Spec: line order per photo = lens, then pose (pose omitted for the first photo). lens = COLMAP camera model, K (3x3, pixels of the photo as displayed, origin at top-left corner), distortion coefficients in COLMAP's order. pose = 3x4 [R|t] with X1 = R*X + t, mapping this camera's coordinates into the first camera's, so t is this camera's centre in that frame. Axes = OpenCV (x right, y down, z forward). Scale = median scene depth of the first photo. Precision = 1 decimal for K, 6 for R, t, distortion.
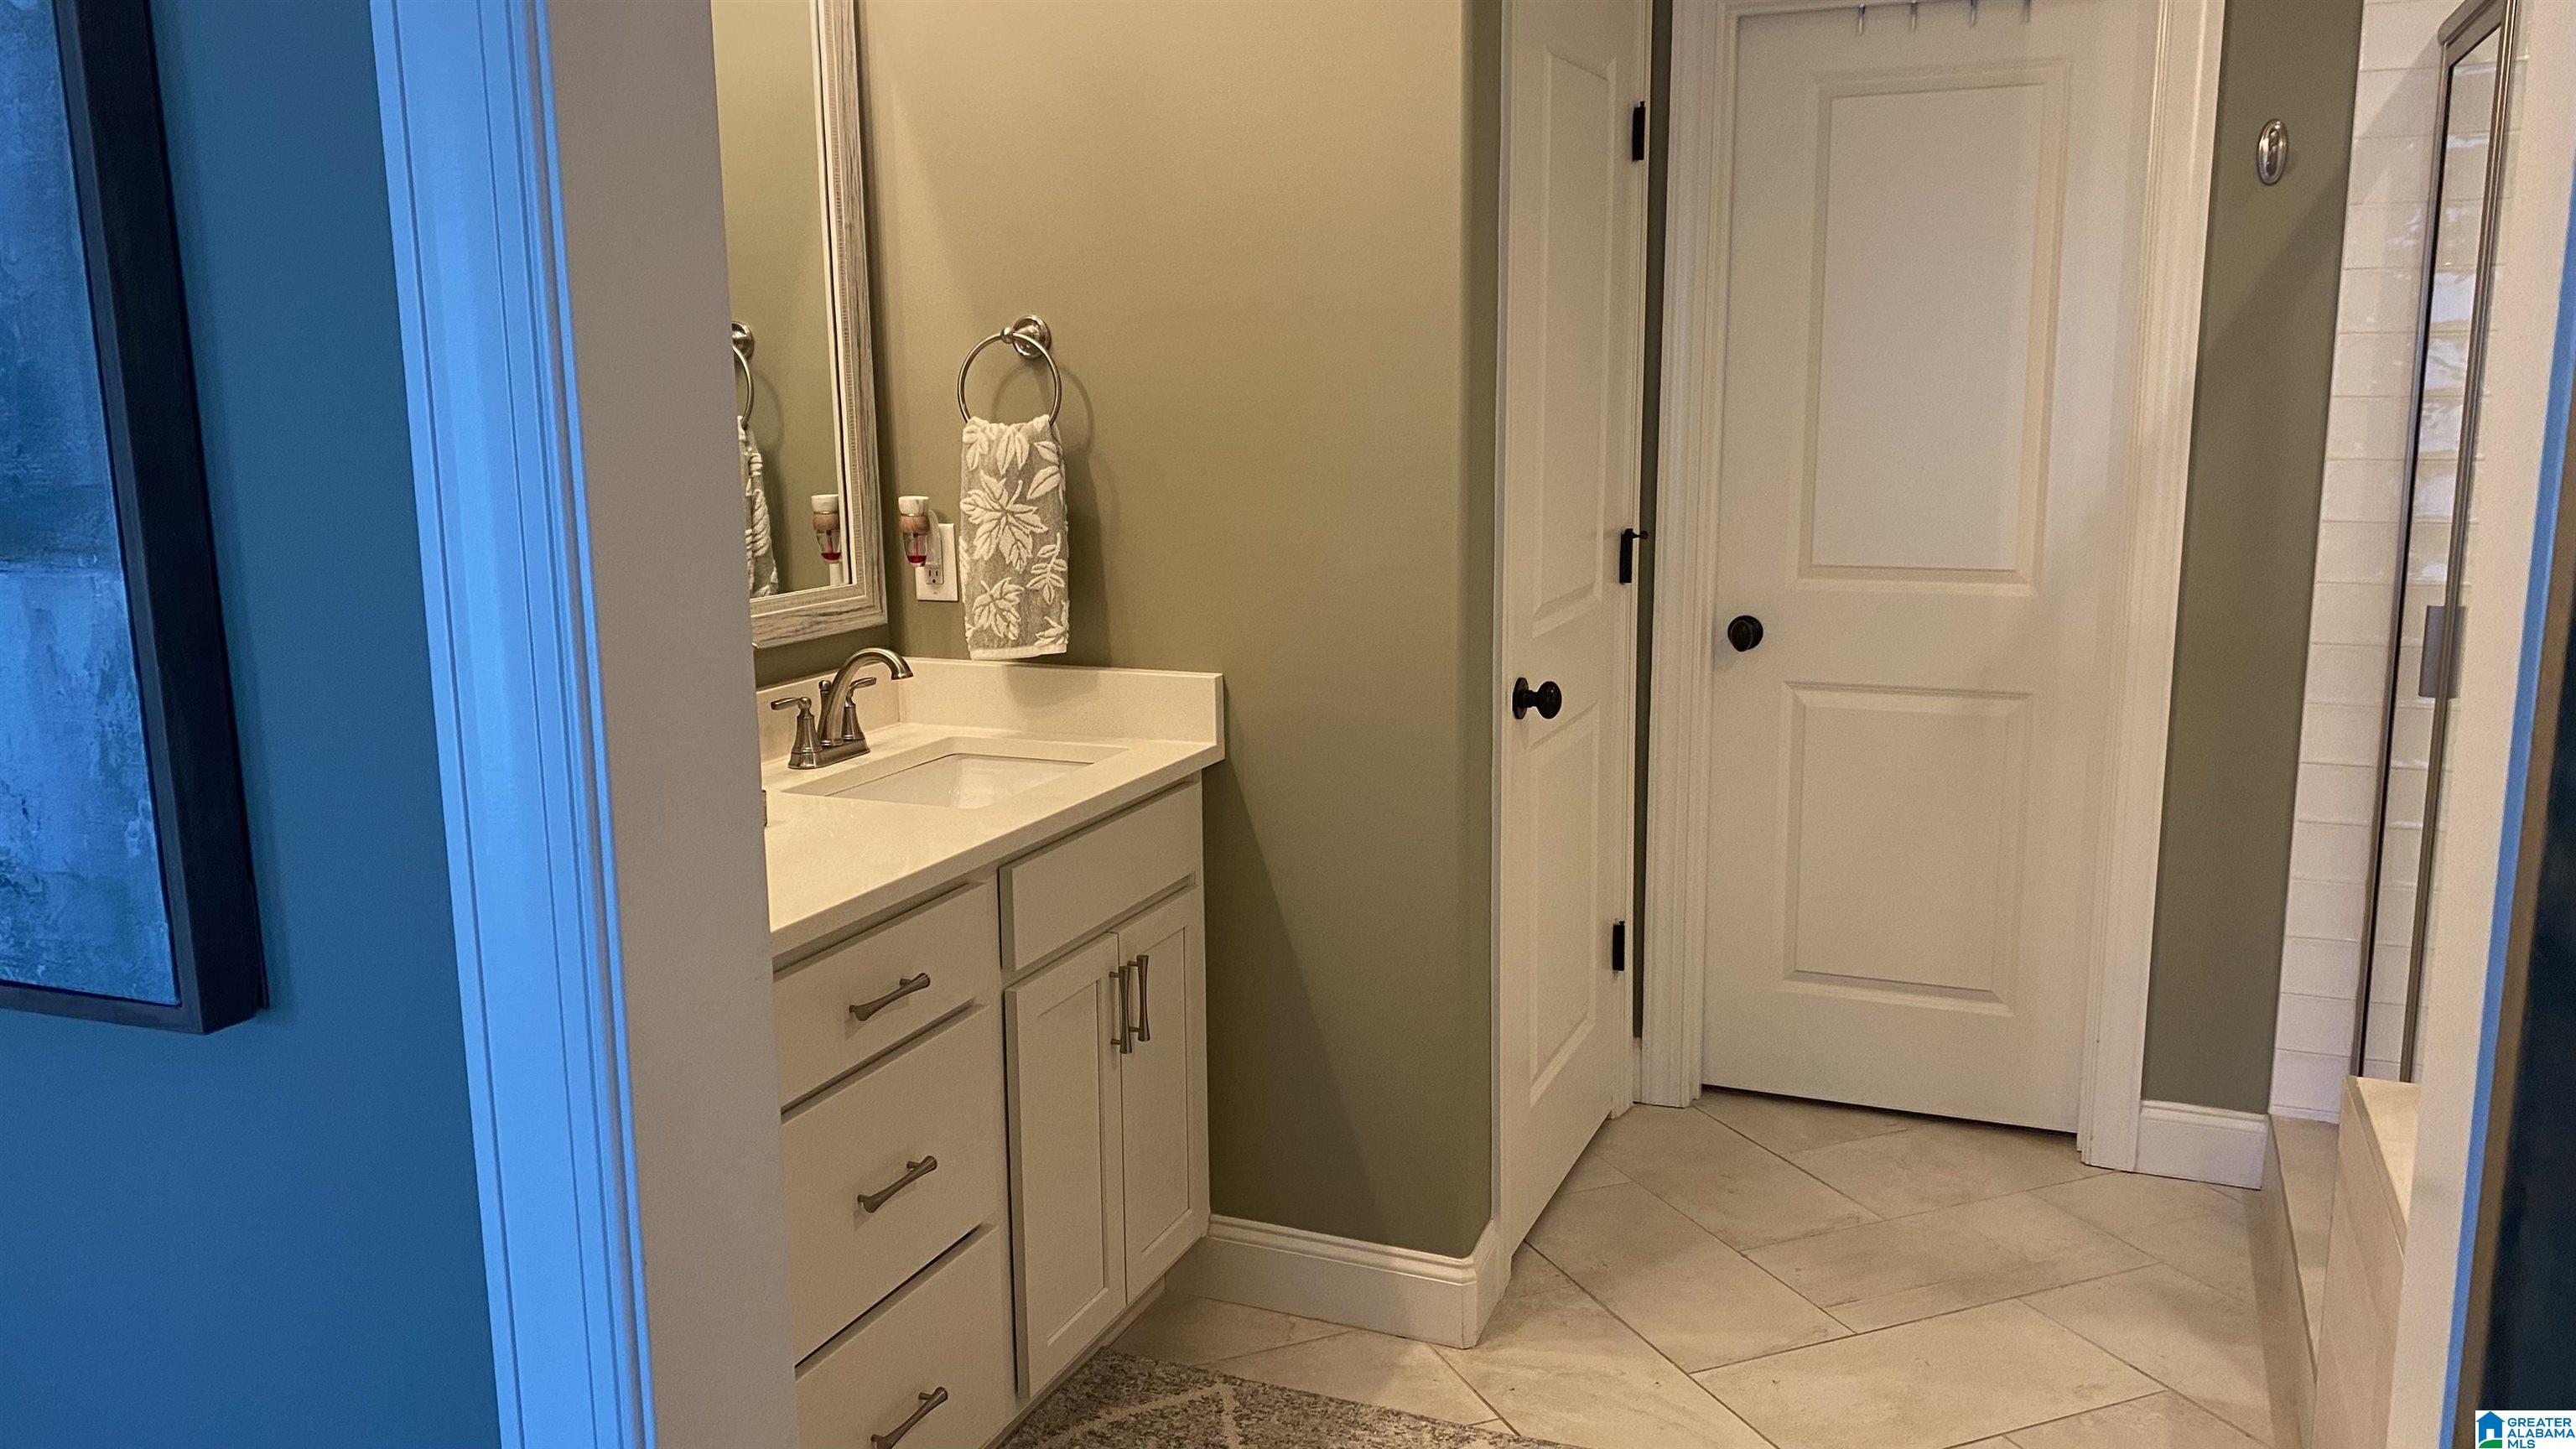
lens RADIAL K [[1959.4, 0, 1288.0], [0, 1959.4, 724.5], [0, 0, 1]] dist [0.029856, -0.006977]
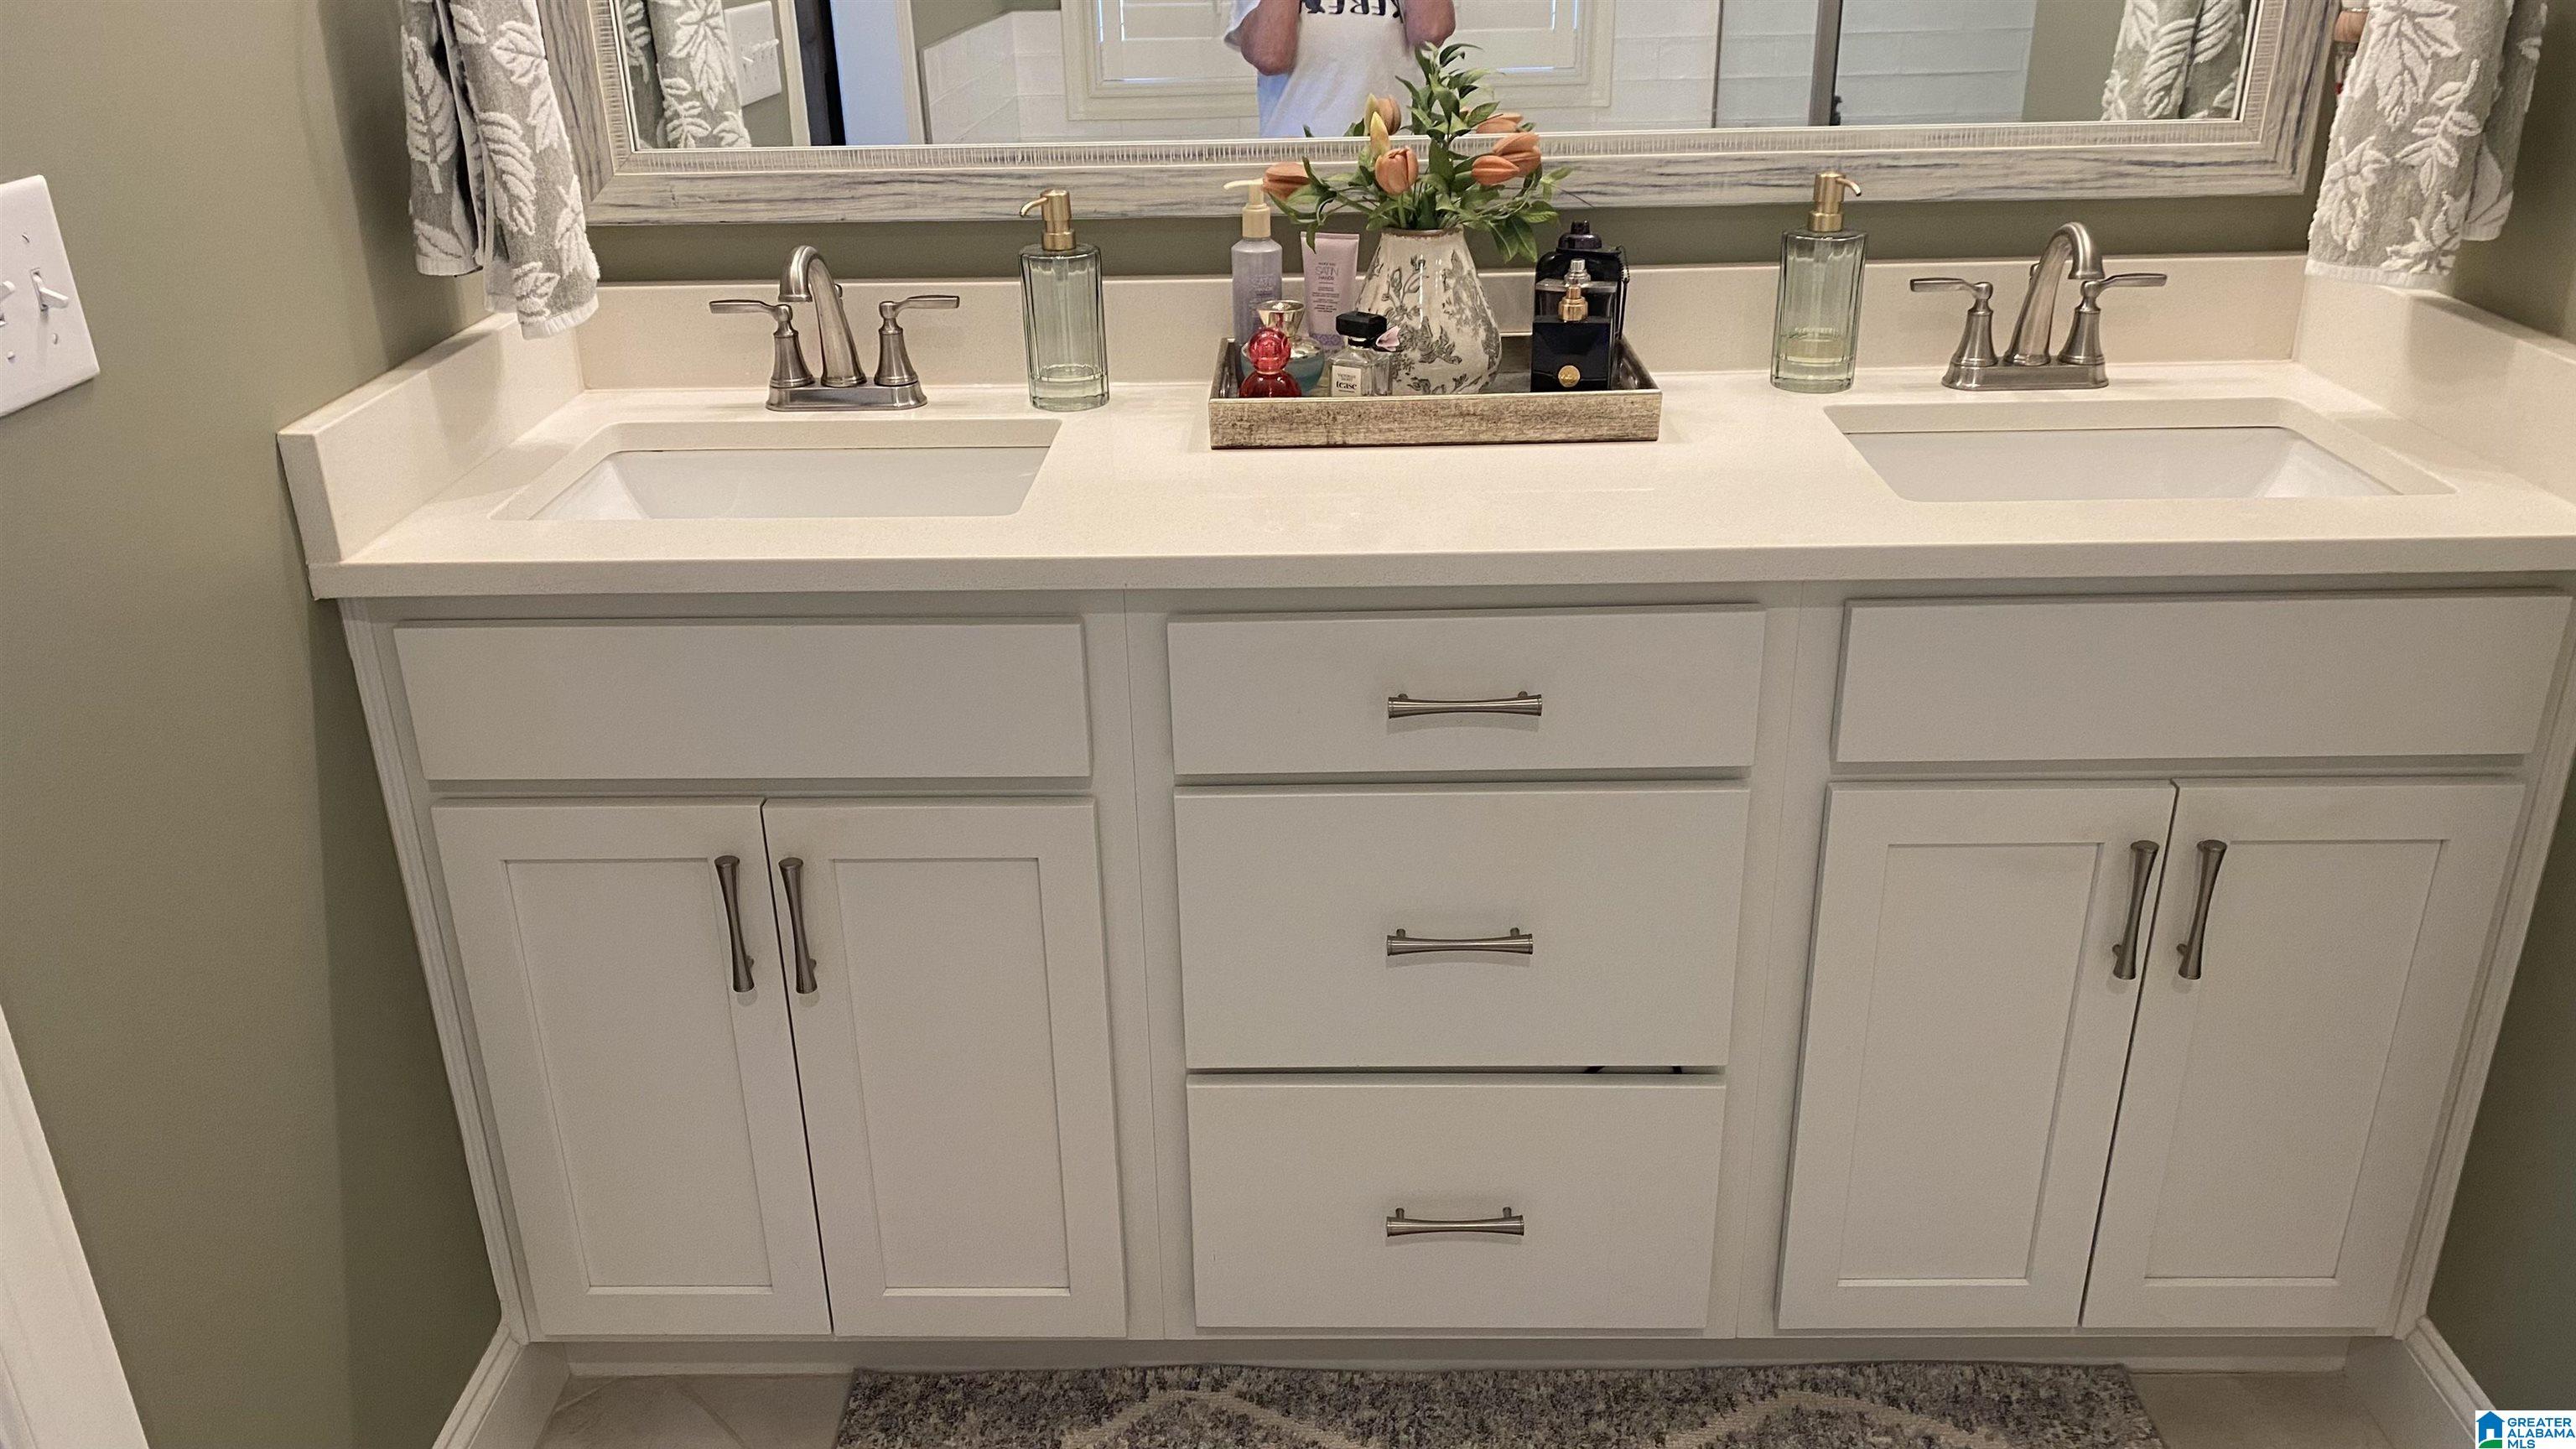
lens RADIAL K [[1959.4, 0, 1288.0], [0, 1959.4, 724.5], [0, 0, 1]] dist [0.029856, -0.006977]
pose [[0.368992, 0.375129, -0.850366, 0.286630], [-0.150568, 0.926972, 0.343588, -0.067030], [0.917155, 0.001256, 0.398528, 0.492382]]
